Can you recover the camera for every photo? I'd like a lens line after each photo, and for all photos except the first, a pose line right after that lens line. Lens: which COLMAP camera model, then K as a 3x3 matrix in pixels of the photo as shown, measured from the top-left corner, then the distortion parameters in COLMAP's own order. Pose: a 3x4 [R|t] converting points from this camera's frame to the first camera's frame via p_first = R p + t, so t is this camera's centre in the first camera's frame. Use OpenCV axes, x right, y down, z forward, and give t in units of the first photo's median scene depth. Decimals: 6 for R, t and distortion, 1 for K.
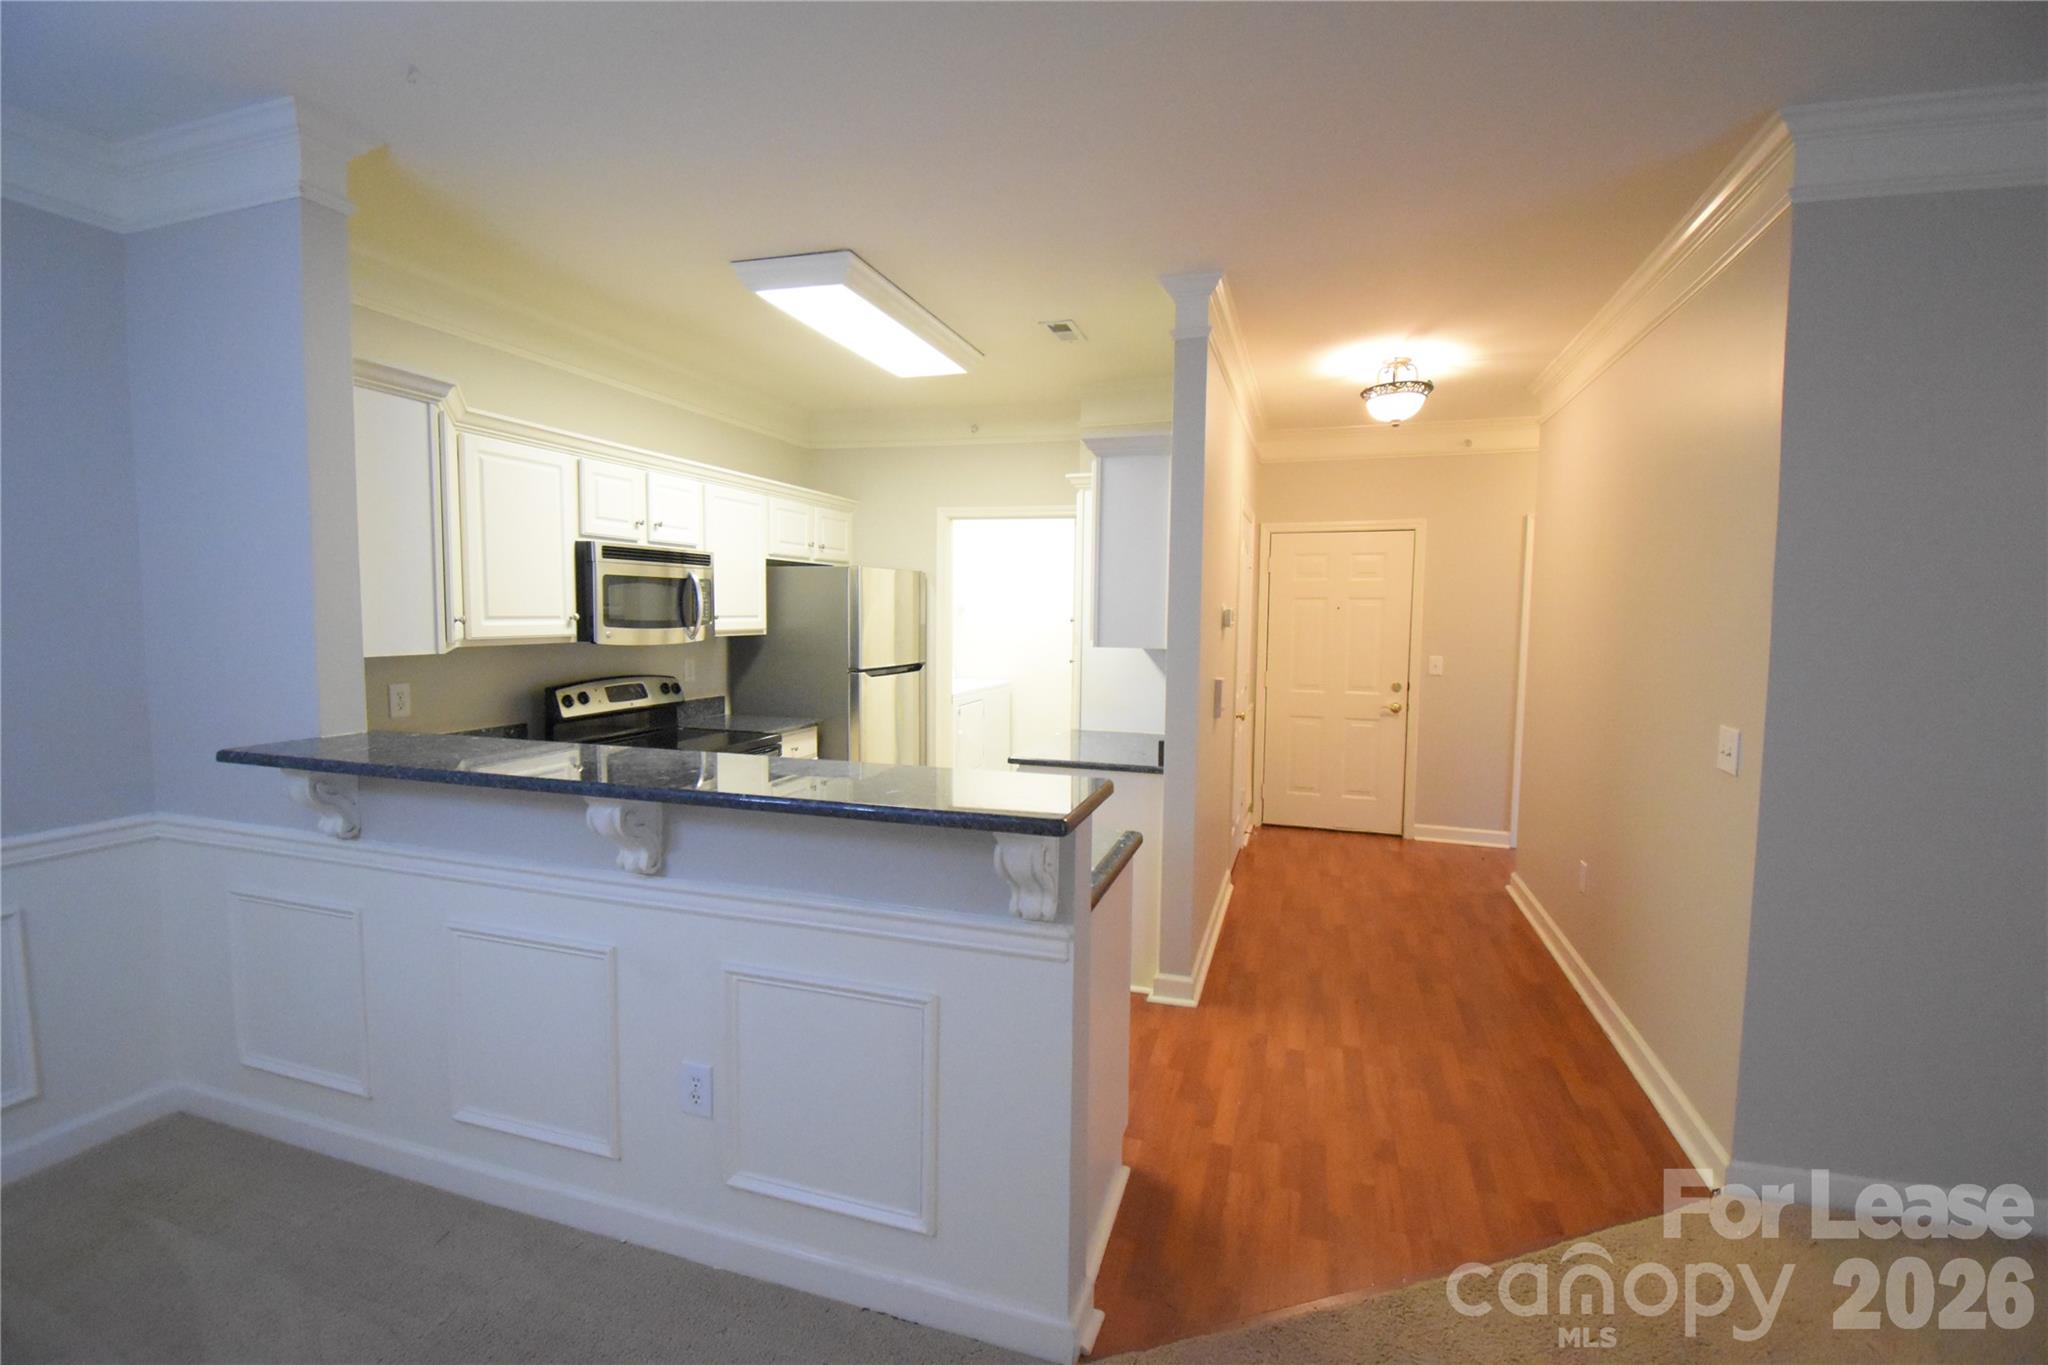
lens RADIAL K [[908.2, 0, 1024.0], [0, 908.2, 682.5], [0, 0, 1]] dist [0.000196, -0.026103]
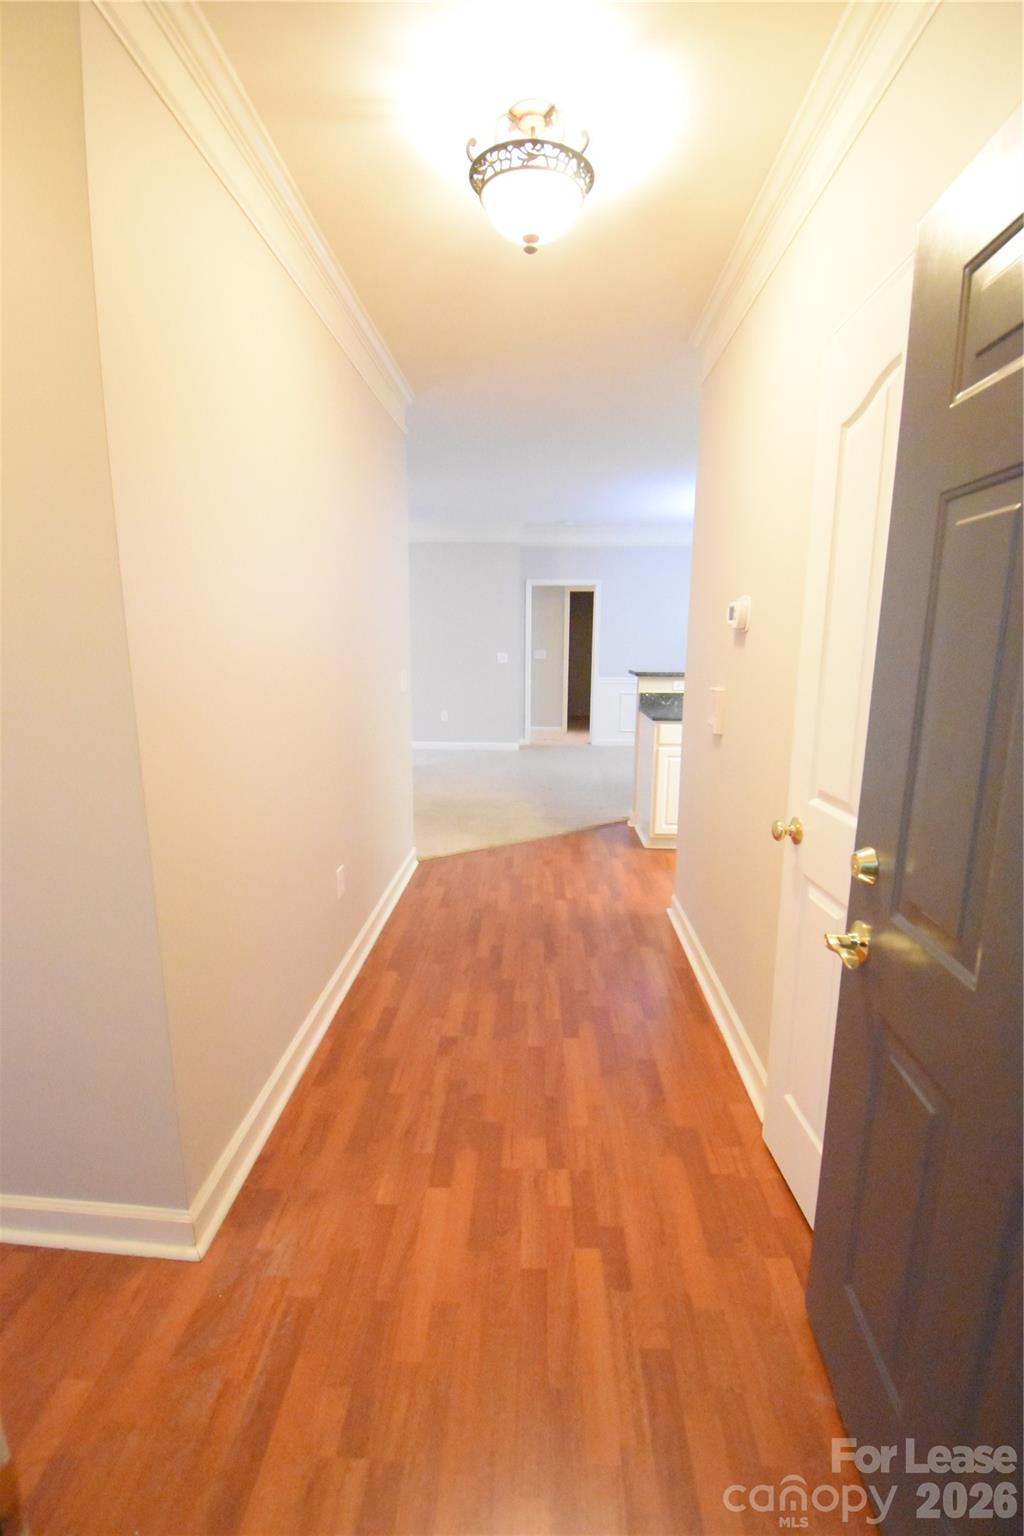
lens RADIAL K [[681.2, 0, 512.0], [0, 681.2, 768.0], [0, 0, 1]] dist [0.000196, -0.026103]
pose [[-0.964756, 0.035512, -0.260737, 0.635678], [-0.036073, 0.963650, 0.264723, -0.109386], [0.260660, 0.264798, -0.928406, 1.723703]]
